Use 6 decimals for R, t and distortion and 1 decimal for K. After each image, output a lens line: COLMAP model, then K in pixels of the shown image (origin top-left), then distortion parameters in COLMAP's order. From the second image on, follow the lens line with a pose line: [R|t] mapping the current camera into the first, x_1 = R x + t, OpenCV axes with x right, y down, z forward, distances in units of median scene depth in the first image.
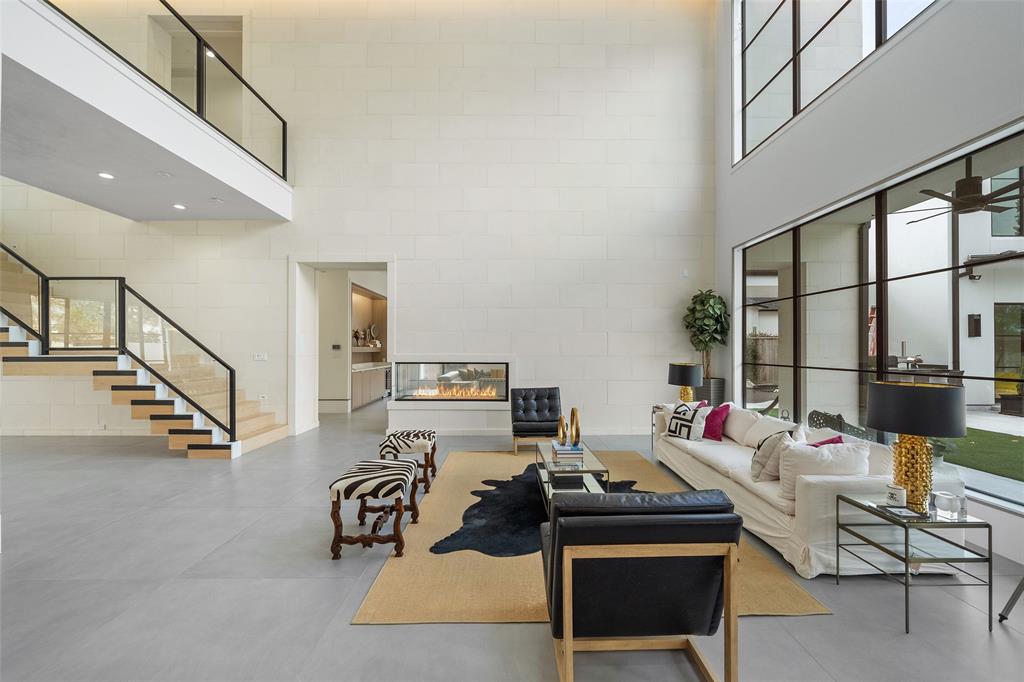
lens RADIAL K [[408.7, 0, 512.7], [0, 408.7, 345.7], [0, 0, 1]] dist [0.002287, 0.000093]
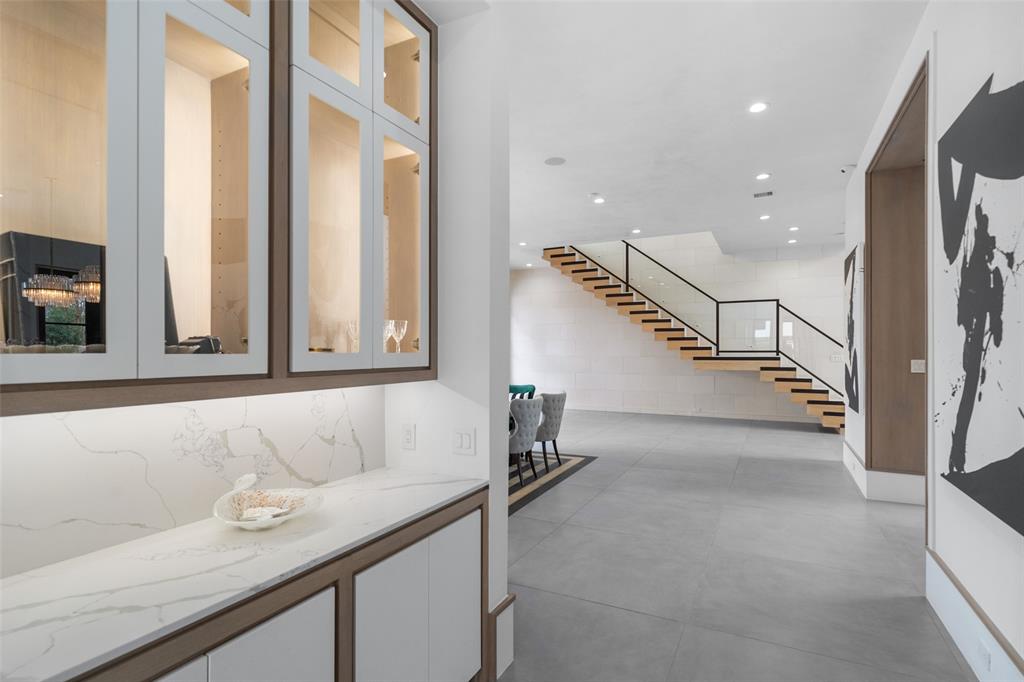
lens RADIAL K [[501.3, 0, 513.2], [0, 501.3, 347.3], [0, 0, 1]] dist [0.023617, -0.000009]
pose [[0.882100, -0.002466, -0.471056, -0.851704], [0.001136, 0.999995, -0.003108, -0.000718], [0.471061, 0.002207, 0.882098, -0.819877]]
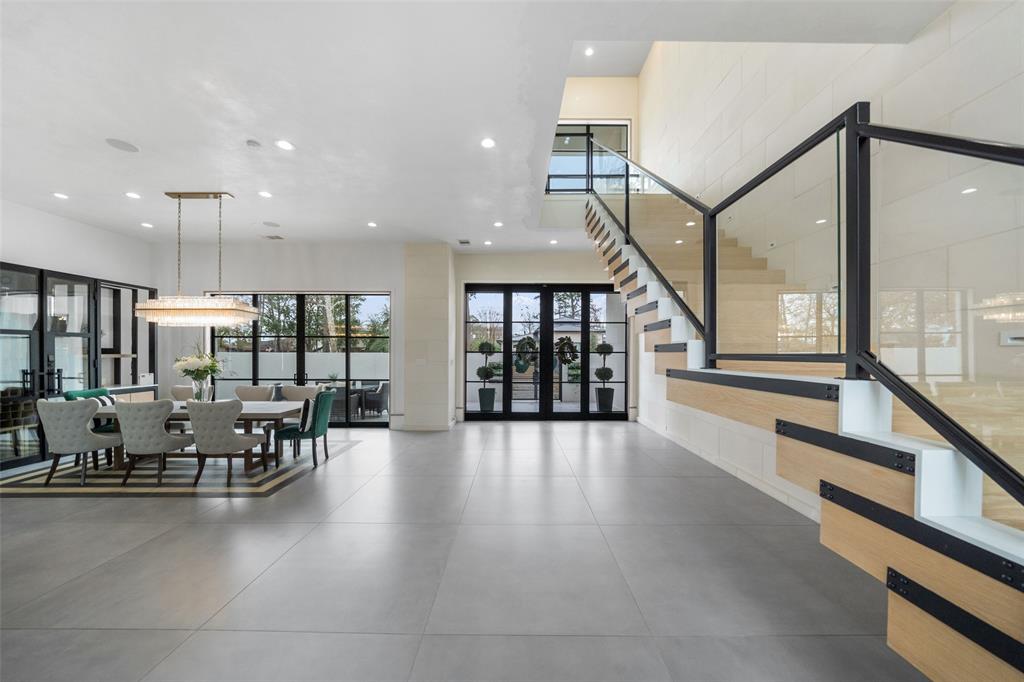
lens RADIAL K [[353.3, 0, 512.6], [0, 353.3, 349.0], [0, 0, 1]] dist [0.000318, 0.000012]
pose [[-0.022144, -0.011500, -0.999689, -0.637633], [-0.000341, 0.999934, -0.011496, 0.003427], [0.999755, 0.000086, -0.022146, 0.693428]]
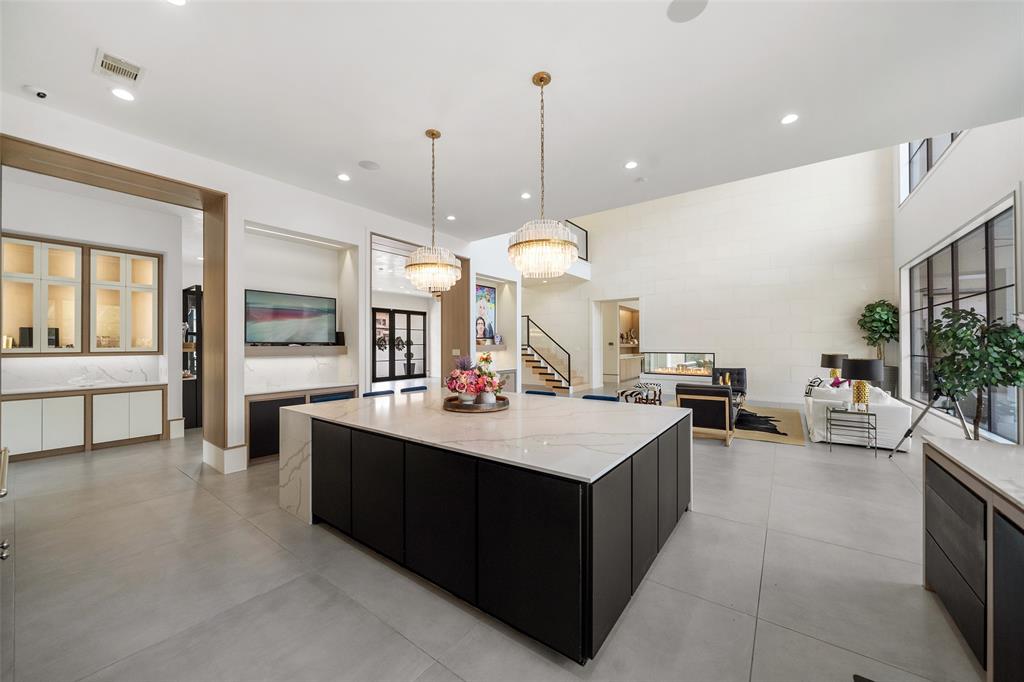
lens RADIAL K [[372.1, 0, 510.7], [0, 372.1, 342.7], [0, 0, 1]] dist [-0.000802, -0.000032]
pose [[0.795376, -0.005815, -0.606088, 0.266418], [0.006193, 0.999980, -0.001467, -0.003154], [0.606085, -0.002587, 0.795396, -0.733830]]
